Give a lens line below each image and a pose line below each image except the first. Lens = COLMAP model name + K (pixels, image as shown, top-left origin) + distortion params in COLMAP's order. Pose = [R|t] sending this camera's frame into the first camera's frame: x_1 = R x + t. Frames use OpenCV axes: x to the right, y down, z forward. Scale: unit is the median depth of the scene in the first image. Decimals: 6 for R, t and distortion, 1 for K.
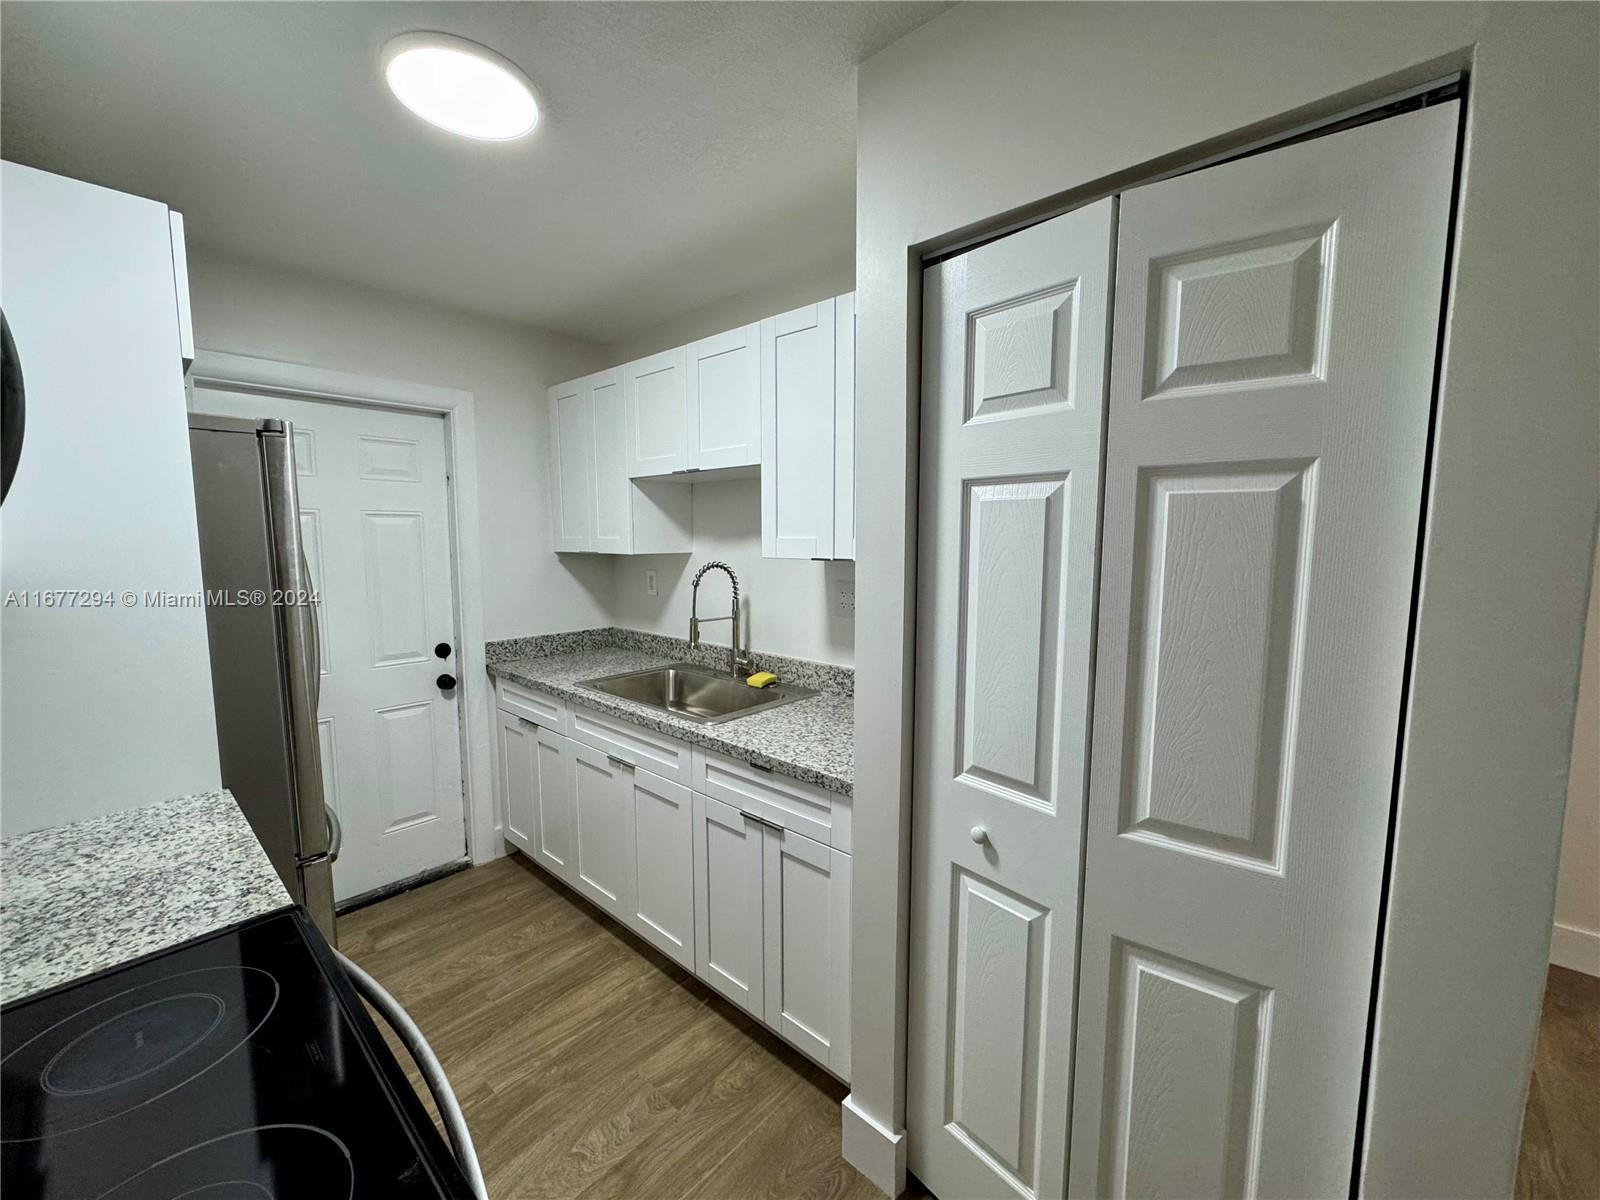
lens RADIAL K [[633.3, 0, 801.4], [0, 633.3, 605.2], [0, 0, 1]] dist [-0.001986, -0.000173]
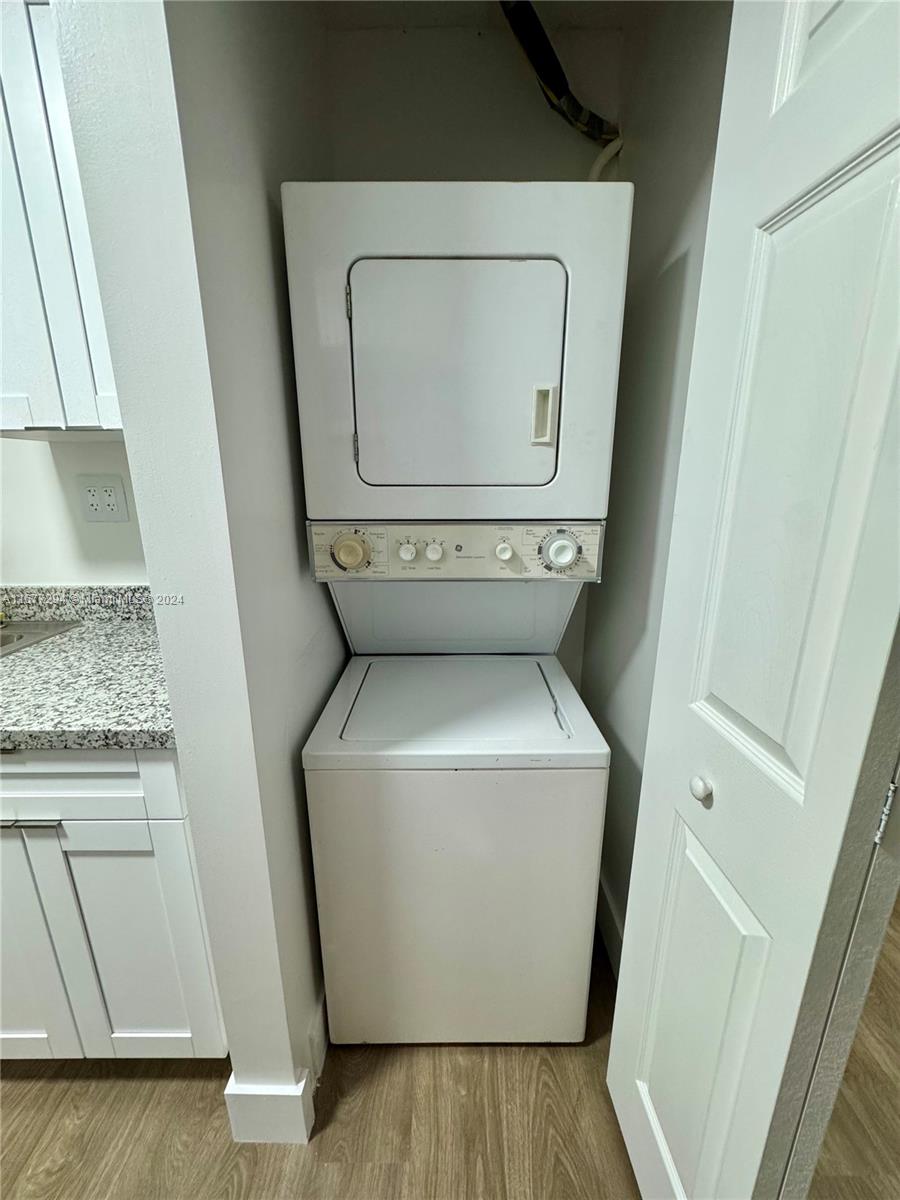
lens RADIAL K [[475.0, 0, 454.5], [0, 475.0, 598.7], [0, 0, 1]] dist [-0.001986, -0.000173]
pose [[0.744219, -0.171272, 0.645604, -0.000762], [0.076566, 0.982069, 0.172272, 0.056379], [-0.663533, -0.078777, 0.743988, 0.335326]]
